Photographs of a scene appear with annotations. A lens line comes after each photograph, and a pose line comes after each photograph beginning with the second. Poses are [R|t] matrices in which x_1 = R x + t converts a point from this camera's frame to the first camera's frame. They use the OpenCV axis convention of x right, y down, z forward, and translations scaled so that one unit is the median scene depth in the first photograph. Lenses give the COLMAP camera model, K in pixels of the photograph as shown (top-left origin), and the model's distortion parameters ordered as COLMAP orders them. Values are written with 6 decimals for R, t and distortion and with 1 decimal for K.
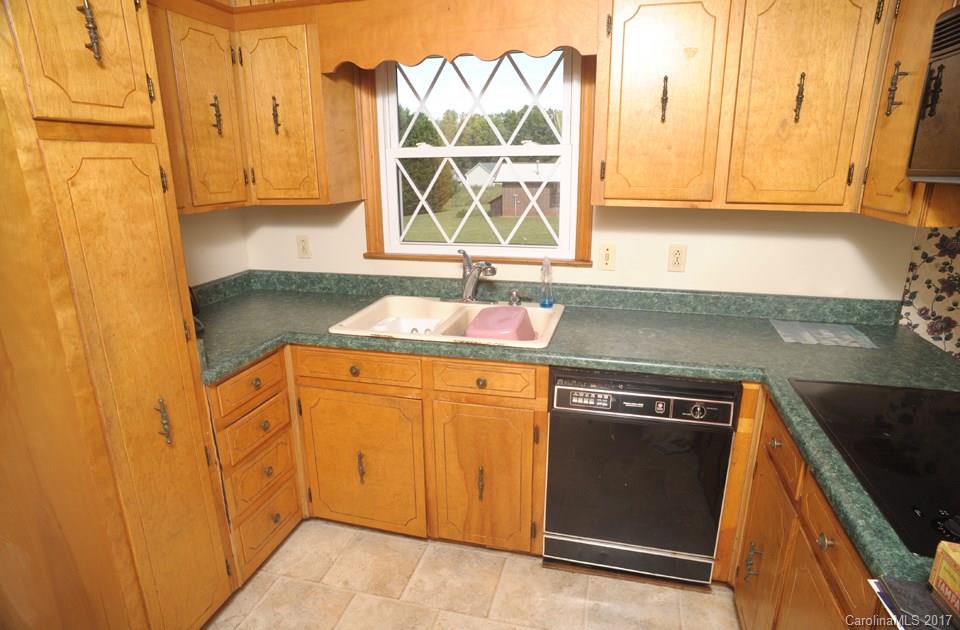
lens RADIAL K [[553.5, 0, 487.8], [0, 553.5, 316.1], [0, 0, 1]] dist [-0.069445, 0.048005]
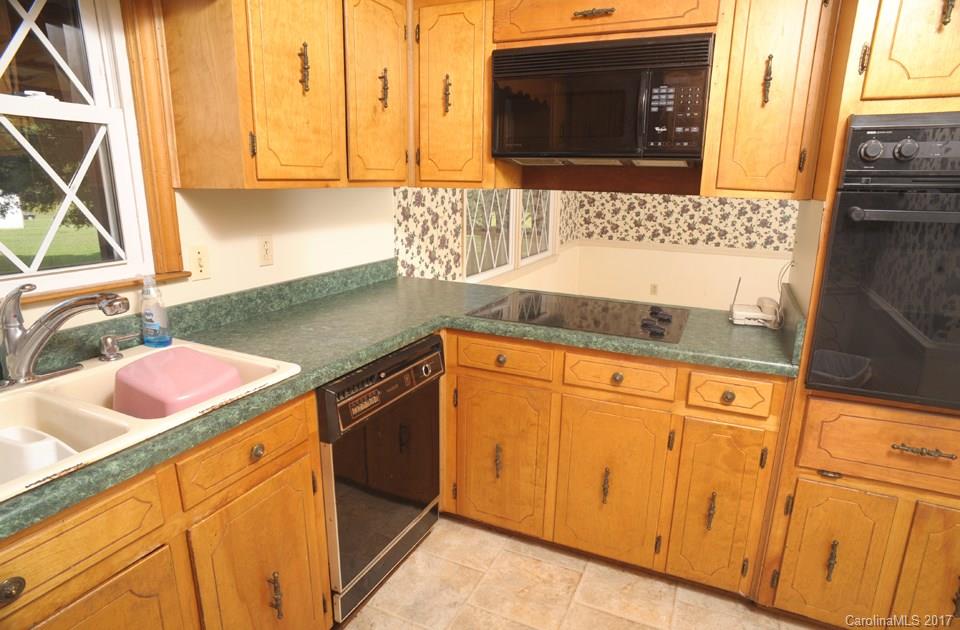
lens RADIAL K [[553.5, 0, 487.8], [0, 553.5, 316.1], [0, 0, 1]] dist [-0.069445, 0.048005]
pose [[0.182111, -0.230426, 0.955897, -0.523659], [0.259851, 0.948870, 0.179227, -0.076982], [-0.948321, 0.215751, 0.232676, 0.518993]]
